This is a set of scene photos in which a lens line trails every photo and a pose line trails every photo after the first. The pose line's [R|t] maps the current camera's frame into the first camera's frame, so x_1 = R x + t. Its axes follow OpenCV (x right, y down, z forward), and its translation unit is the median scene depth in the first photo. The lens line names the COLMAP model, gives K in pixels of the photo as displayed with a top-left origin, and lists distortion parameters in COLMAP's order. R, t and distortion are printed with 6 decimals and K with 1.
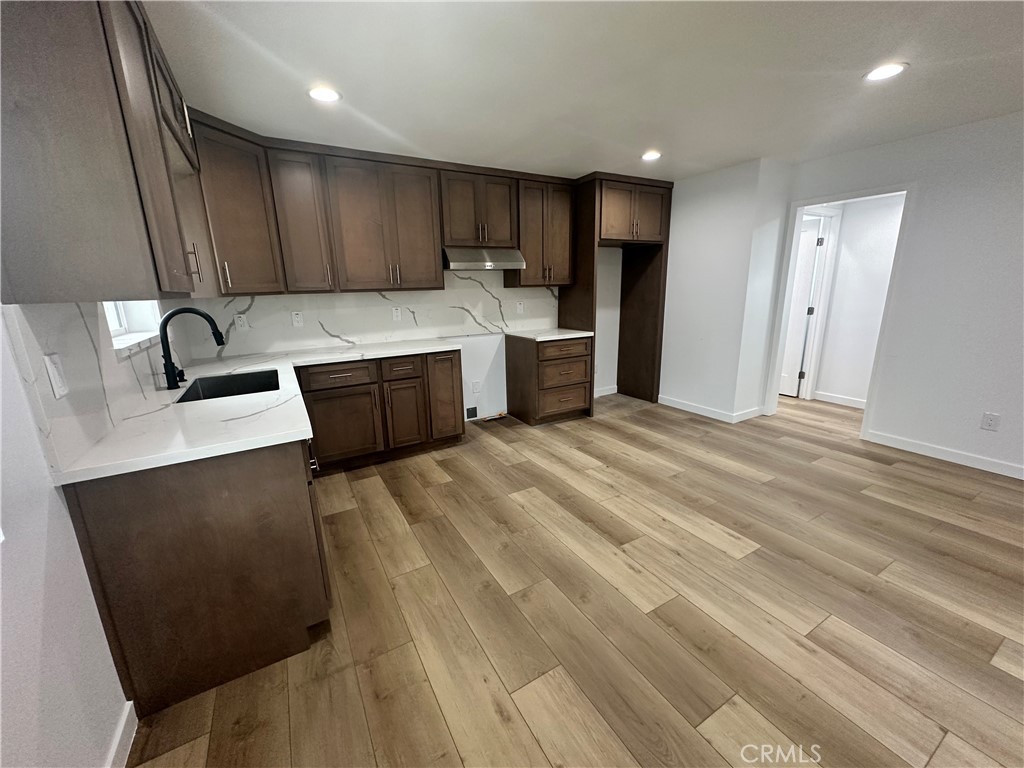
lens RADIAL K [[406.2, 0, 511.1], [0, 406.2, 381.6], [0, 0, 1]] dist [-0.001696, -0.000075]
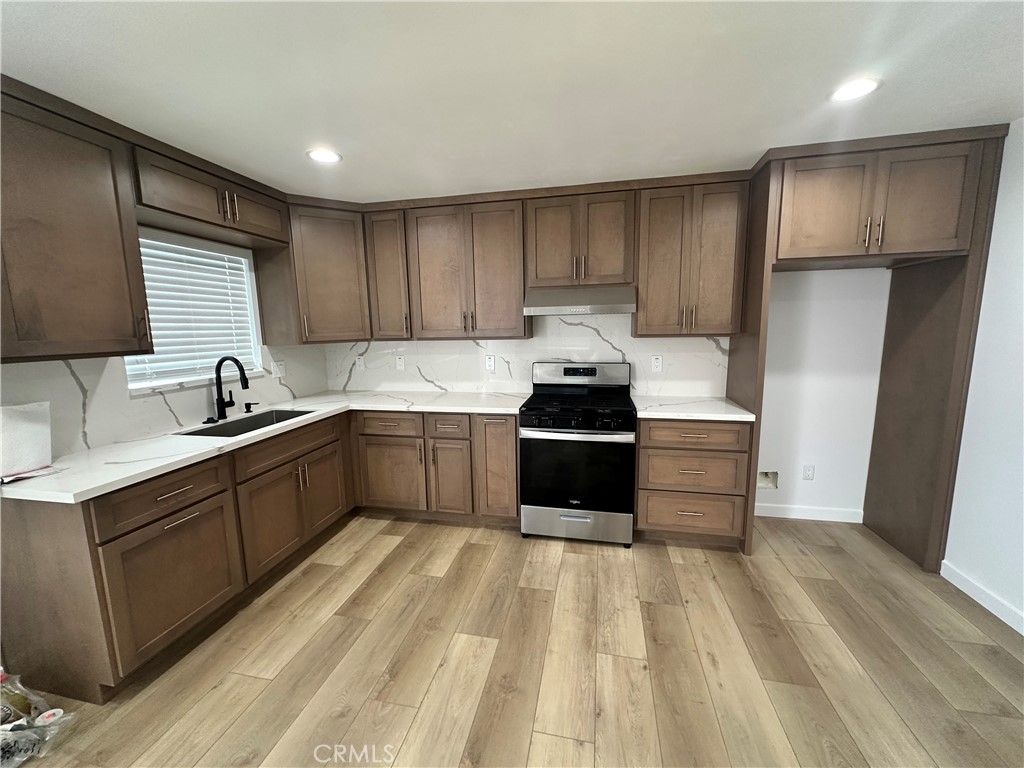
lens RADIAL K [[406.2, 0, 511.1], [0, 406.2, 382.5], [0, 0, 1]] dist [-0.001696, -0.000075]
pose [[0.741042, 0.104742, -0.663239, 0.400690], [-0.151803, 0.988318, -0.013531, -0.131309], [0.654074, 0.110709, 0.748286, 0.393260]]
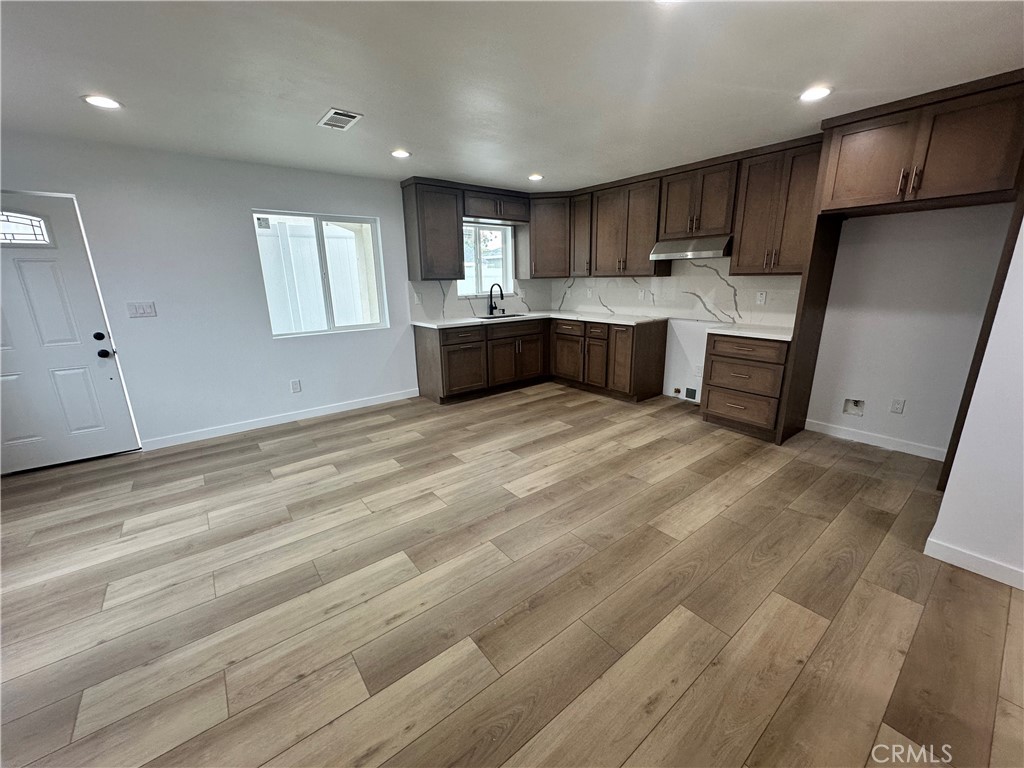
lens RADIAL K [[406.2, 0, 512.0], [0, 406.2, 382.1], [0, 0, 1]] dist [-0.001696, -0.000075]
pose [[0.141462, 0.271002, -0.952127, 1.081005], [-0.213096, 0.947588, 0.238050, -0.134900], [0.966736, 0.169219, 0.191797, 0.438436]]
